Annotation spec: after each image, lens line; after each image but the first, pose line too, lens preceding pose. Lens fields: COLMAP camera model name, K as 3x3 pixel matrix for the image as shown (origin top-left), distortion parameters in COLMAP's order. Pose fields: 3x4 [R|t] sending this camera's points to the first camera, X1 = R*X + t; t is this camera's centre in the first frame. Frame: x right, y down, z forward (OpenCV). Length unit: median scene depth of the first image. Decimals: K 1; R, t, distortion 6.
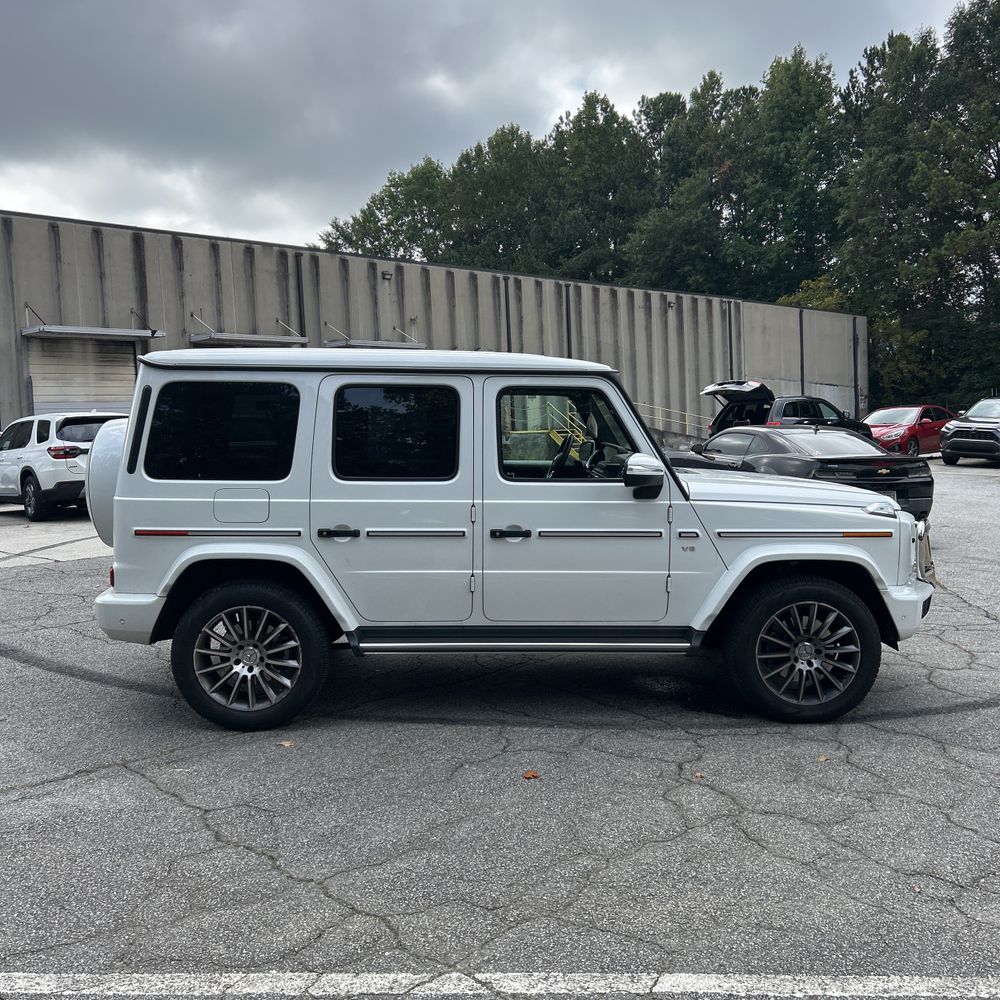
lens RADIAL K [[1012.2, 0, 500.1], [0, 1012.2, 480.5], [0, 0, 1]] dist [0.014495, 0.000000]
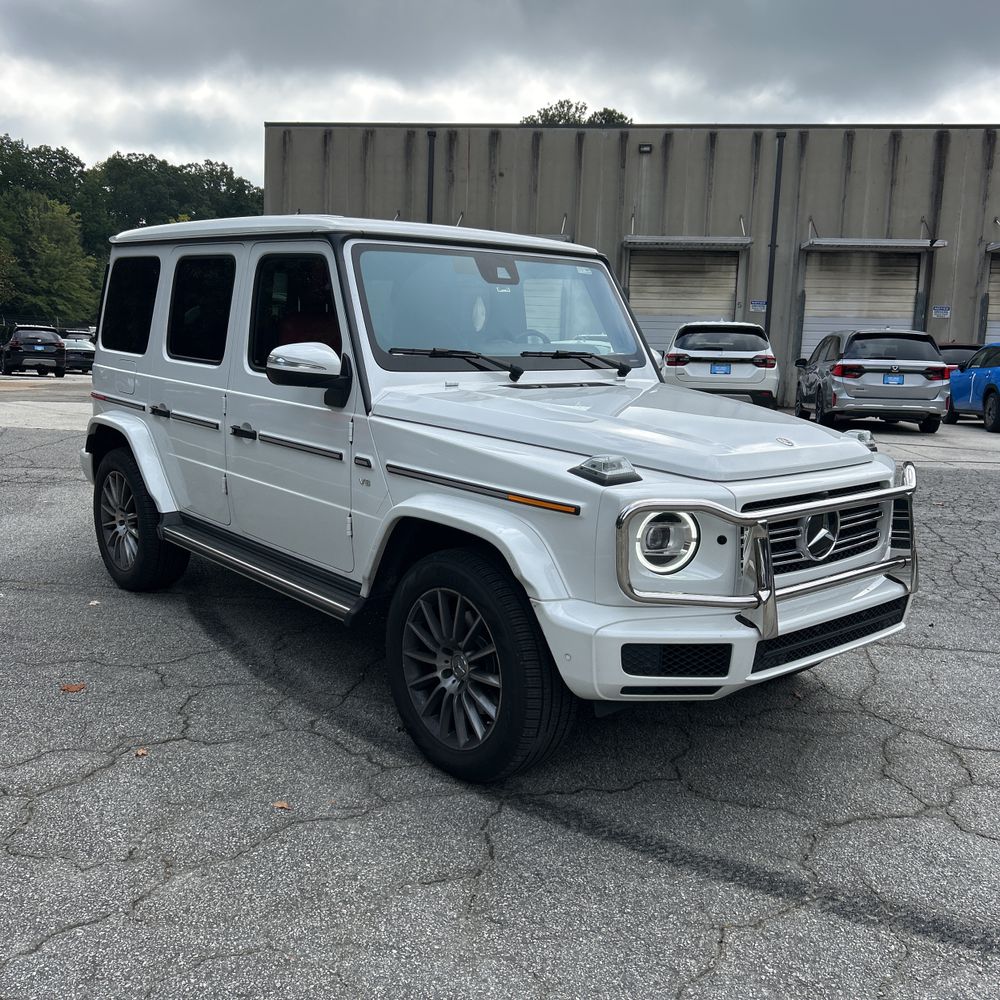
lens RADIAL K [[1012.2, 0, 499.9], [0, 1012.2, 501.4], [0, 0, 1]] dist [0.014495, 0.000000]
pose [[0.630859, 0.159790, -0.759266, 0.790987], [-0.087792, 0.986980, 0.134769, -0.023575], [0.770915, -0.018362, 0.636673, 0.615174]]
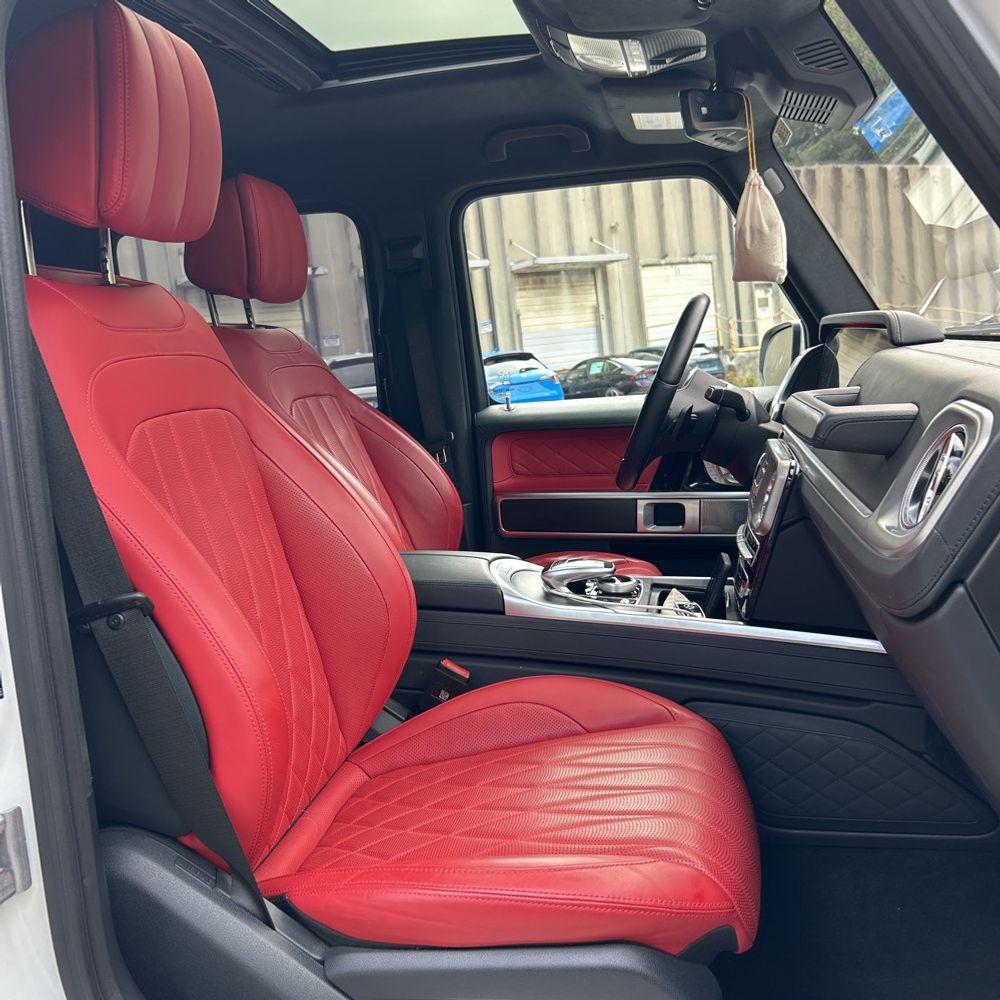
lens RADIAL K [[1012.2, 0, 485.8], [0, 1012.2, 490.6], [0, 0, 1]] dist [0.014495, 0.000000]
pose [[0.966931, -0.047816, -0.250517, 0.100131], [0.066867, 0.995436, 0.068095, -0.019450], [0.246117, -0.082594, 0.965715, 0.888511]]
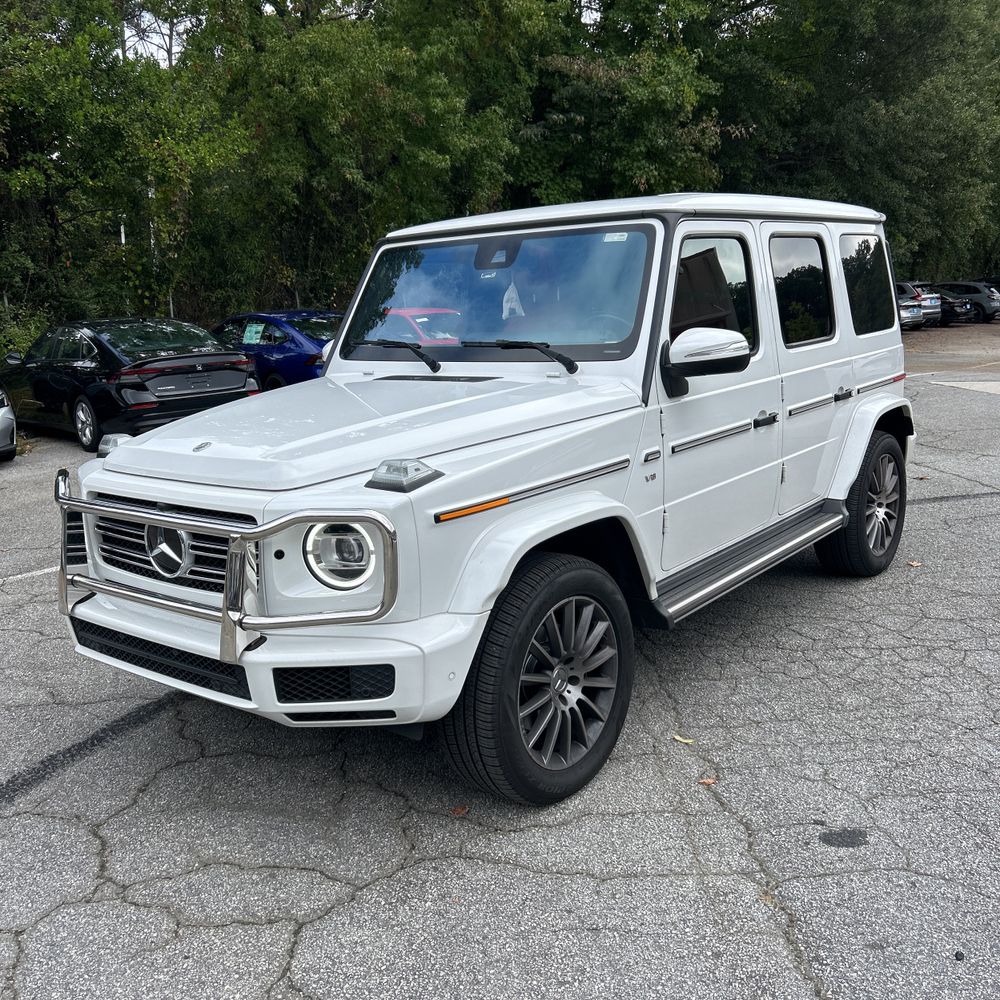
lens RADIAL K [[1012.2, 0, 510.9], [0, 1012.2, 498.8], [0, 0, 1]] dist [0.014495, 0.000000]
pose [[-0.646970, 0.179470, -0.741094, 0.737810], [-0.009608, 0.969911, 0.243270, -0.106620], [0.762455, 0.164509, -0.625779, 1.680886]]
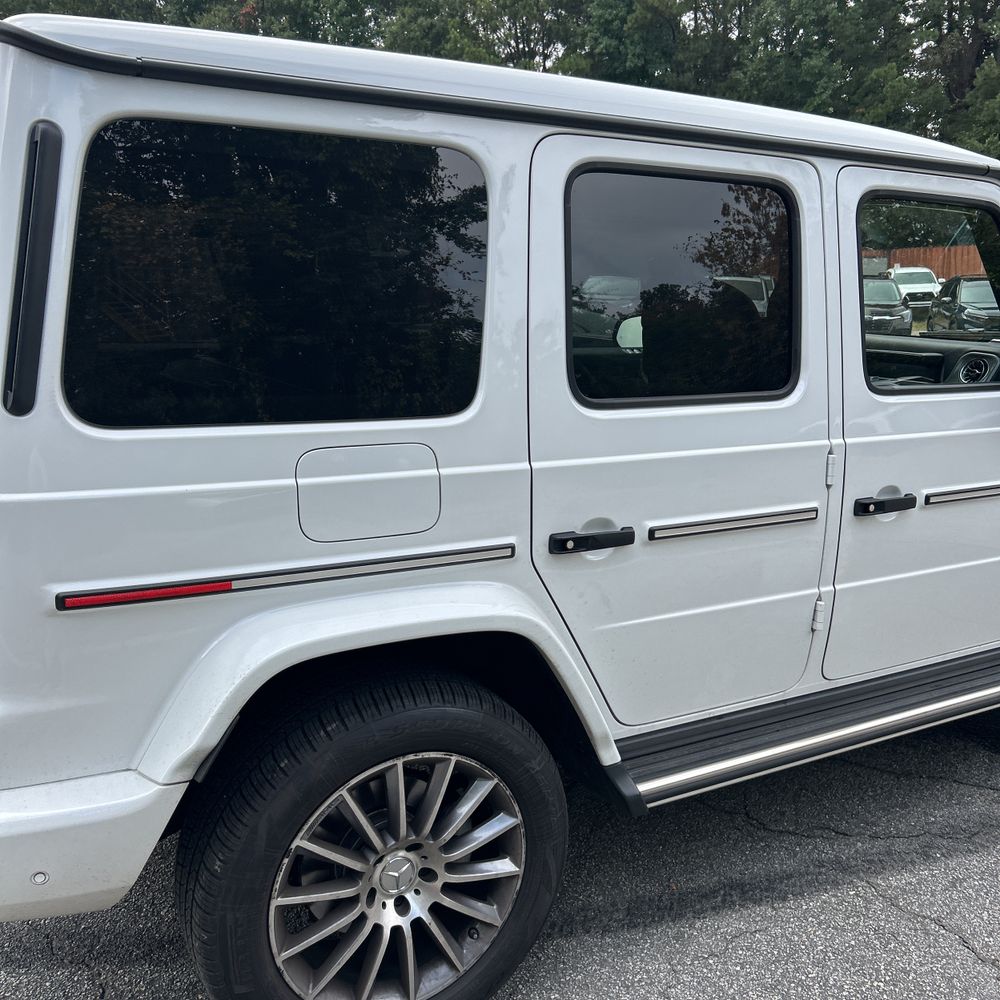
lens RADIAL K [[1012.2, 0, 478.3], [0, 1012.2, 507.9], [0, 0, 1]] dist [0.014495, 0.000000]
pose [[0.885866, -0.087681, 0.455580, -0.378650], [0.022448, 0.988929, 0.146679, -0.021003], [-0.463398, -0.119711, 0.878027, 0.653046]]
